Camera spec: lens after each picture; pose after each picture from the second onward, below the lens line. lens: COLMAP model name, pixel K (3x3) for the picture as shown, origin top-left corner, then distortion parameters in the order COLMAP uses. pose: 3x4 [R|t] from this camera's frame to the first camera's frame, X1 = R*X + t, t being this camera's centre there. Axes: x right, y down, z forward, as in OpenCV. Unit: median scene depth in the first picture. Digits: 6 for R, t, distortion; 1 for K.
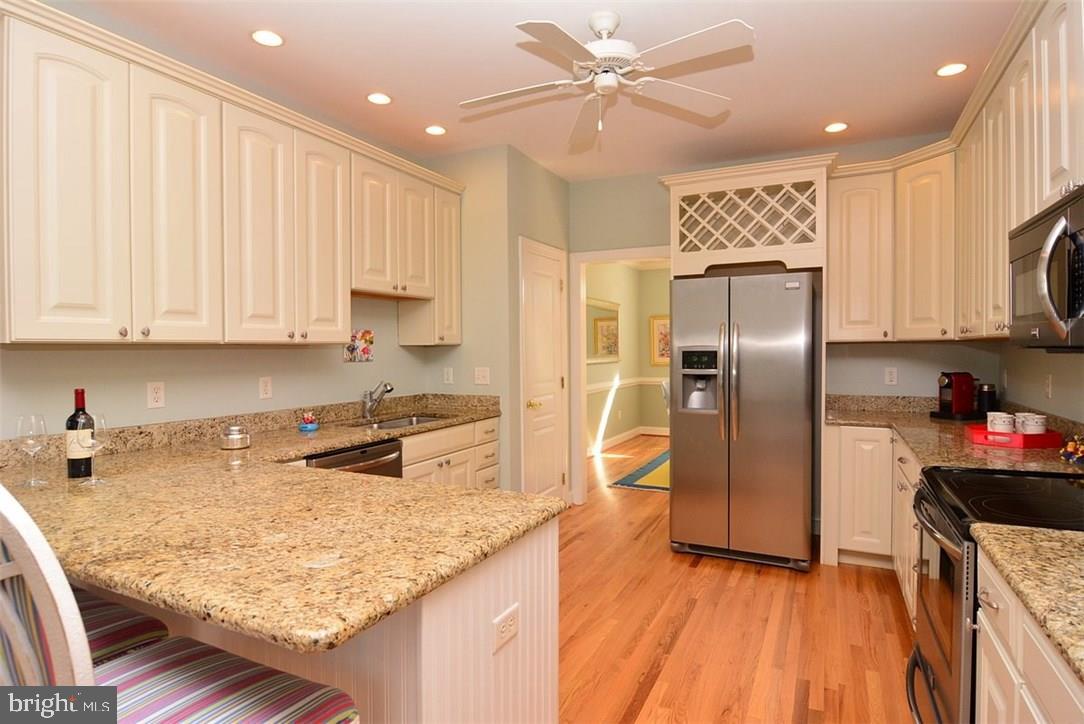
lens RADIAL K [[585.4, 0, 540.8], [0, 585.4, 362.2], [0, 0, 1]] dist [-0.009648, -0.007267]
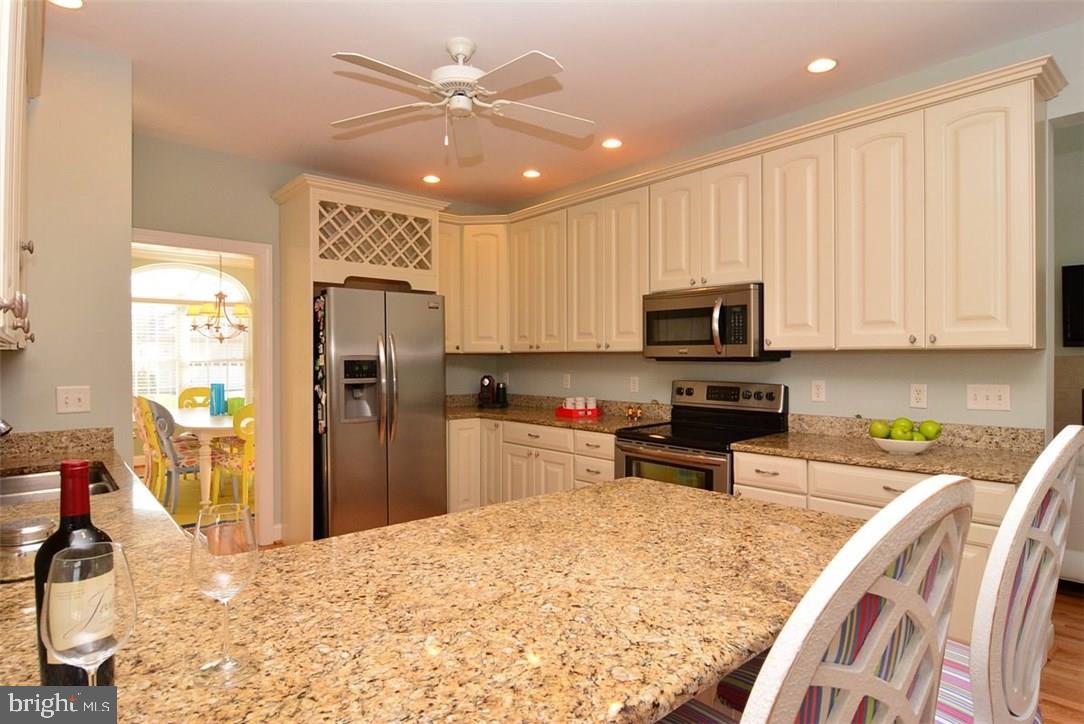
lens RADIAL K [[585.4, 0, 544.0], [0, 585.4, 363.2], [0, 0, 1]] dist [-0.009648, -0.007267]
pose [[0.375230, -0.002826, 0.926928, -0.567481], [0.018984, 0.999809, -0.004637, -0.003452], [-0.926738, 0.019337, 0.375212, 0.334180]]
